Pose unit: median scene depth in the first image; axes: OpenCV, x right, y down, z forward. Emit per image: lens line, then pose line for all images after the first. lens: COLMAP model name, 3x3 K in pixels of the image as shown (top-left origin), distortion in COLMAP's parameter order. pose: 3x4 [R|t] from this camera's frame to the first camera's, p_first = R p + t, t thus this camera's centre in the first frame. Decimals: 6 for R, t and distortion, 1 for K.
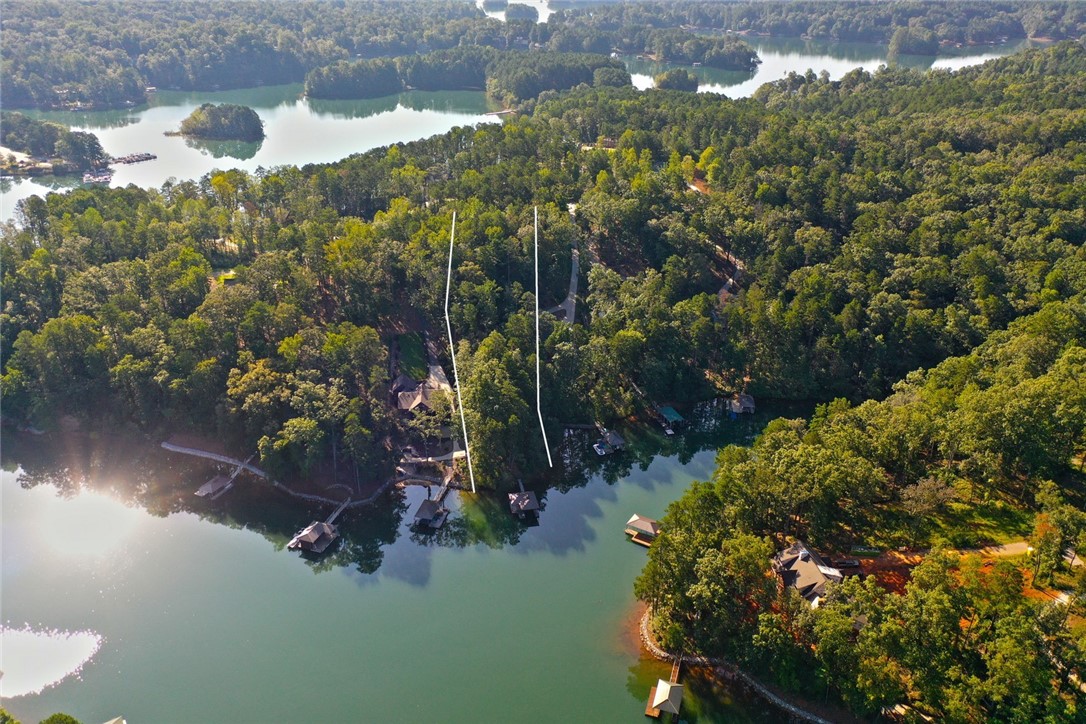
lens RADIAL K [[868.9, 0, 541.2], [0, 868.9, 357.5], [0, 0, 1]] dist [0.021091, 0.004948]
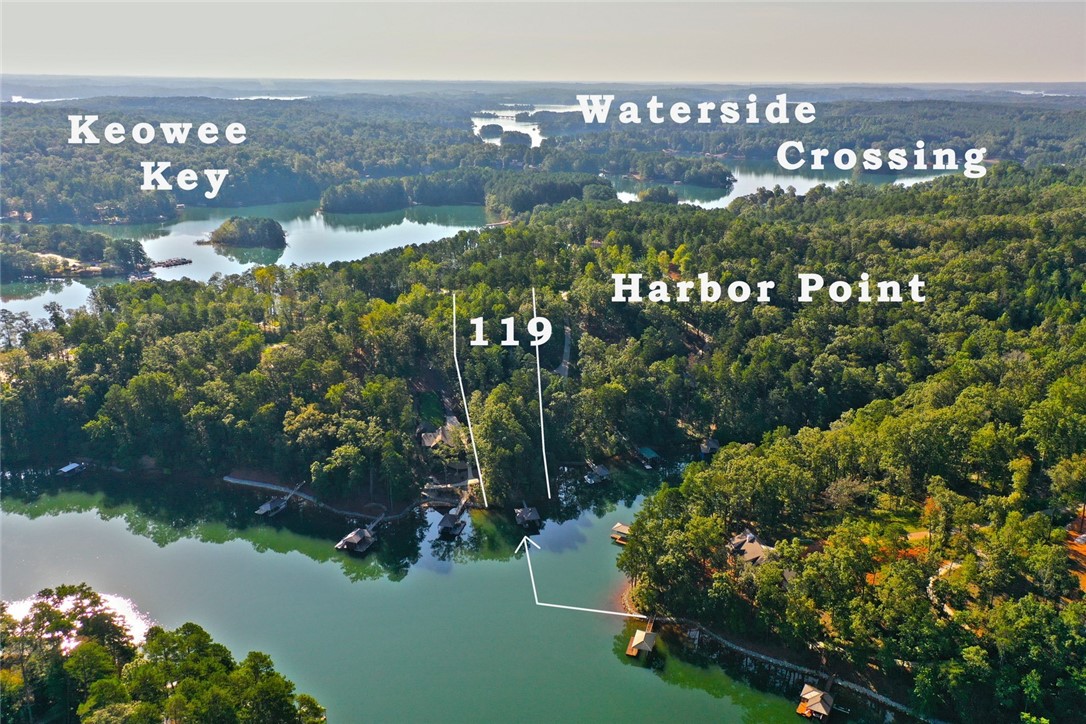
lens RADIAL K [[868.9, 0, 541.2], [0, 868.9, 357.5], [0, 0, 1]] dist [0.021091, 0.004948]
pose [[0.999949, -0.006515, 0.007683, -0.006160], [0.007472, 0.991235, -0.131898, 0.079082], [-0.006756, 0.131949, 0.991234, -0.171929]]
